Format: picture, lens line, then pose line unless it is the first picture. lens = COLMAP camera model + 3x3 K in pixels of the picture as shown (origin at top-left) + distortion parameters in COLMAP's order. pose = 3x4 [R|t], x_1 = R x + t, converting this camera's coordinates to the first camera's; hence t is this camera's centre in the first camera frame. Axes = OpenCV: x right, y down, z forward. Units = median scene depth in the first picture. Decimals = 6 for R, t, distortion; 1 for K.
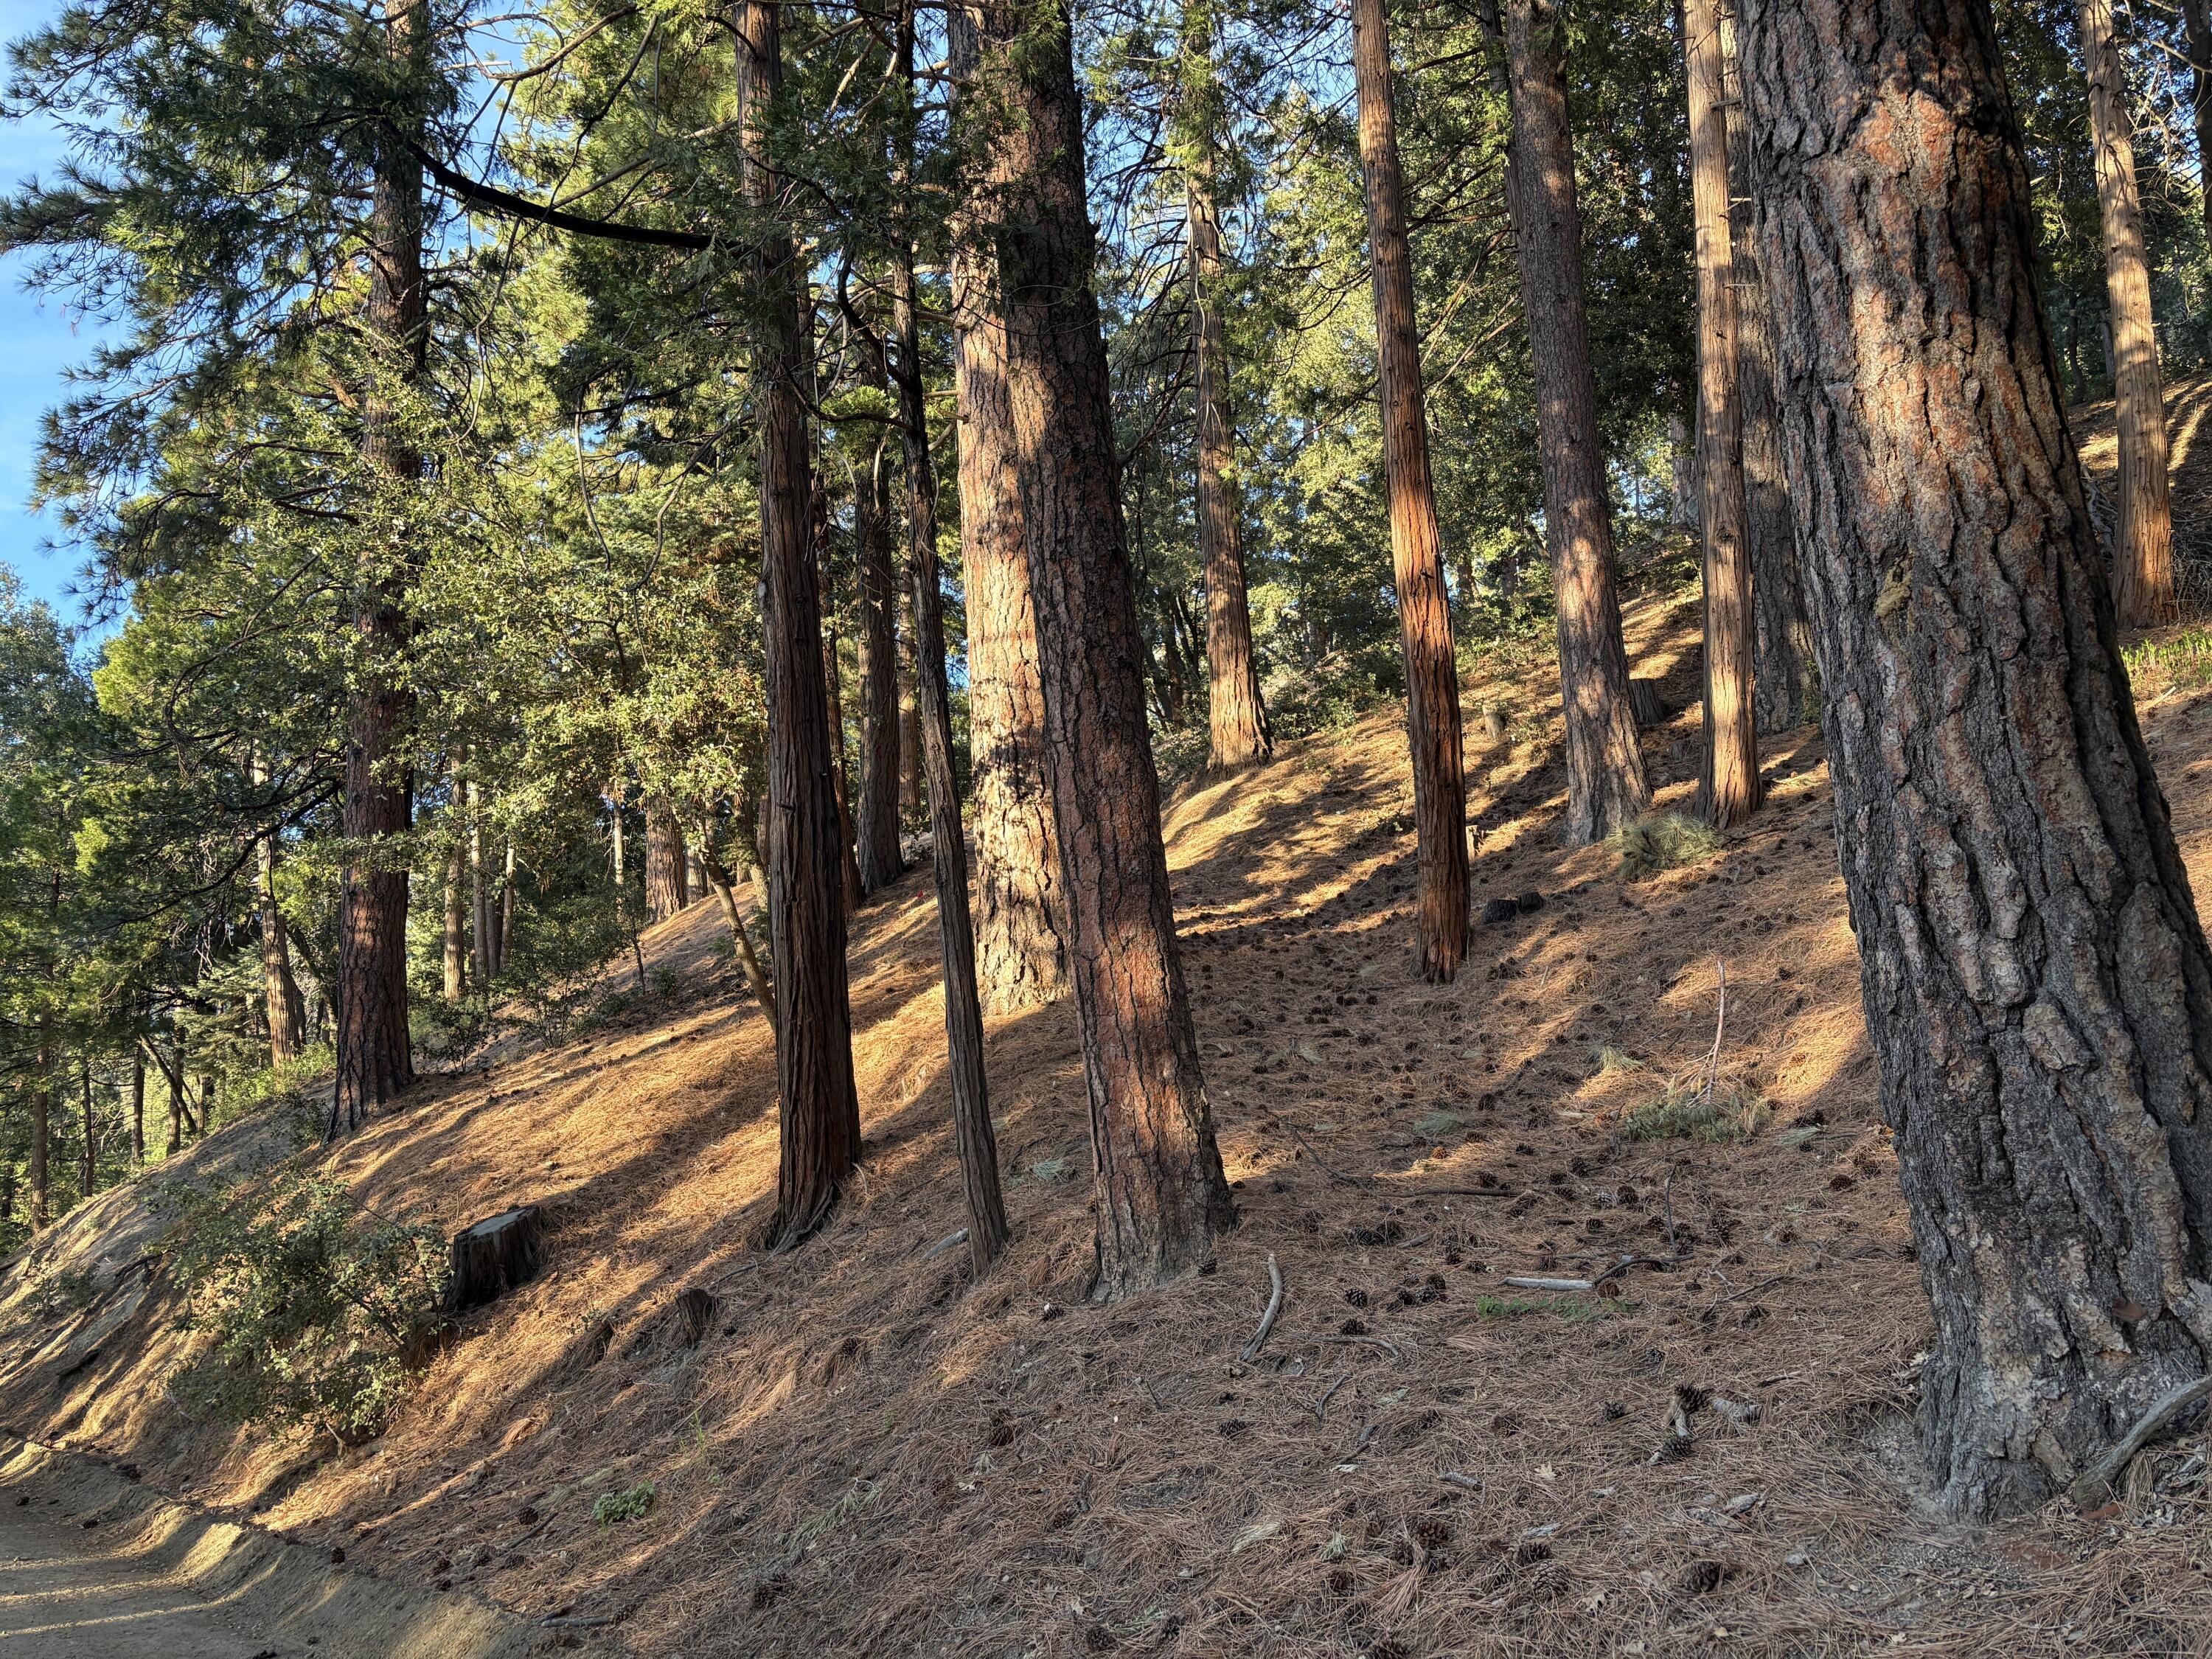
lens RADIAL K [[1662.3, 0, 1105.7], [0, 1662.3, 870.3], [0, 0, 1]] dist [0.045100, -0.036739]
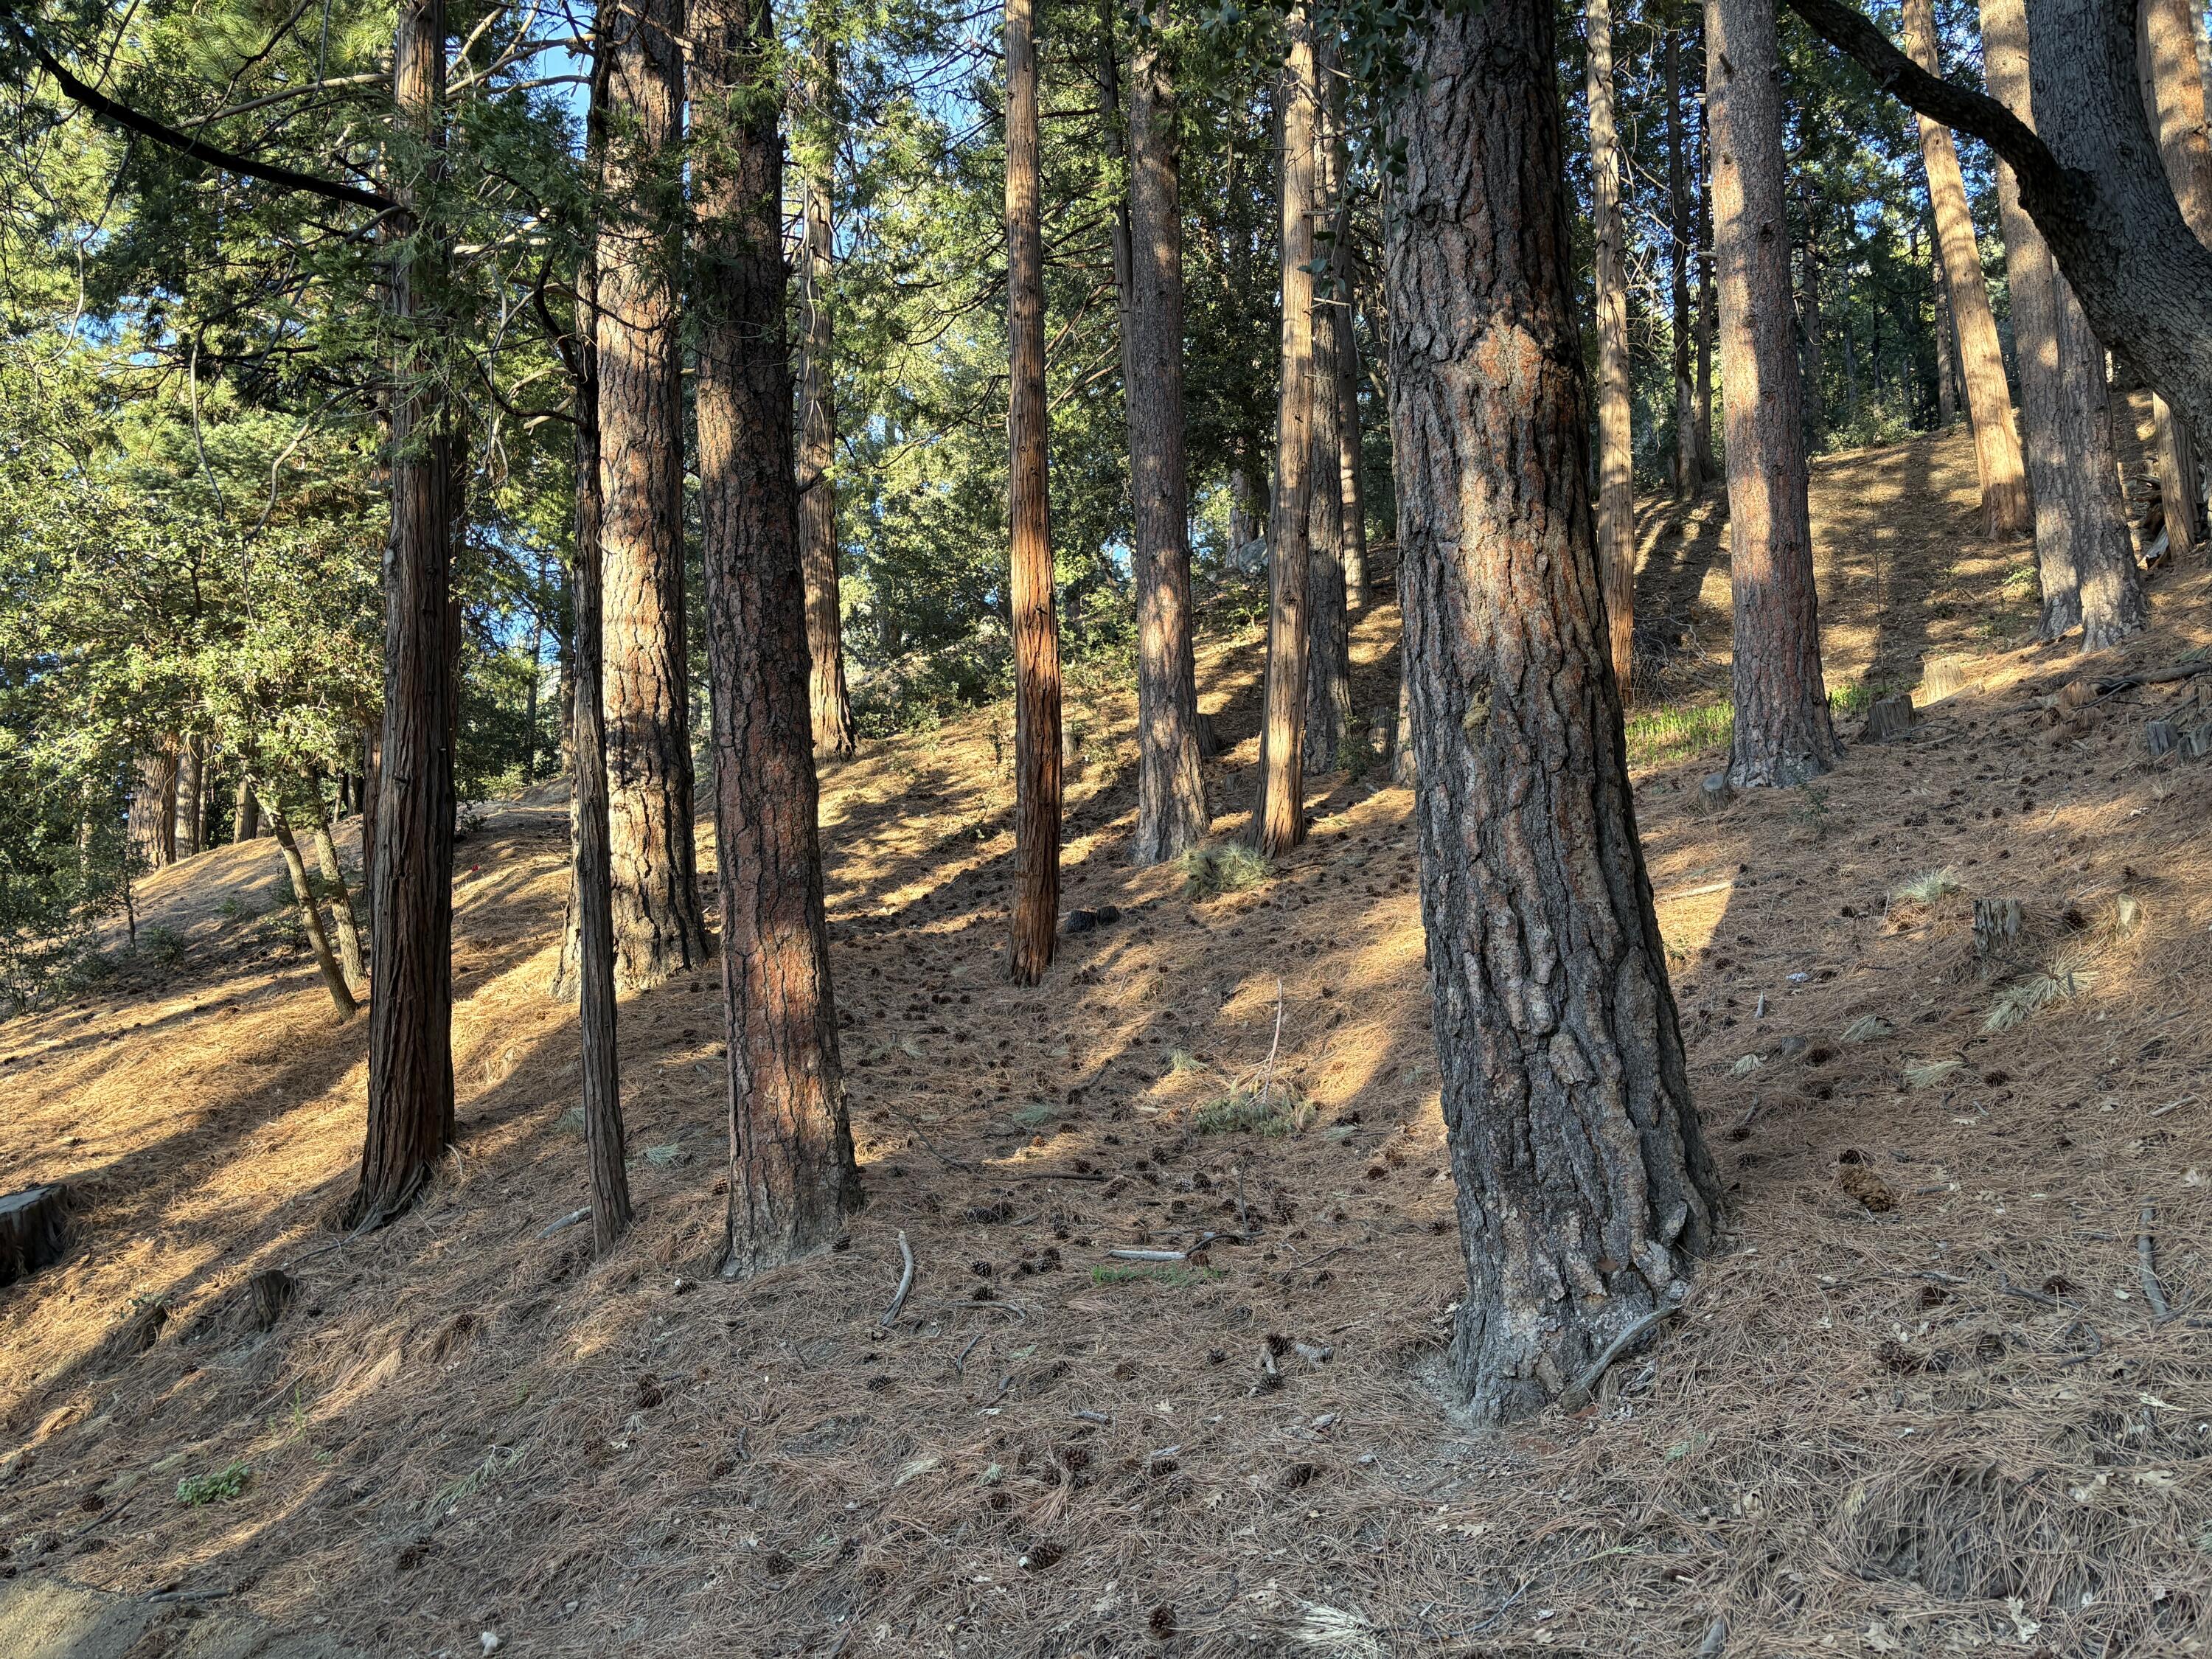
lens RADIAL K [[1662.3, 0, 1105.7], [0, 1662.3, 870.3], [0, 0, 1]] dist [0.045100, -0.036739]
pose [[0.960843, 0.063278, 0.269771, -0.076952], [-0.064576, 0.997904, -0.004068, -0.010560], [-0.269463, -0.013512, 0.962916, -0.085274]]
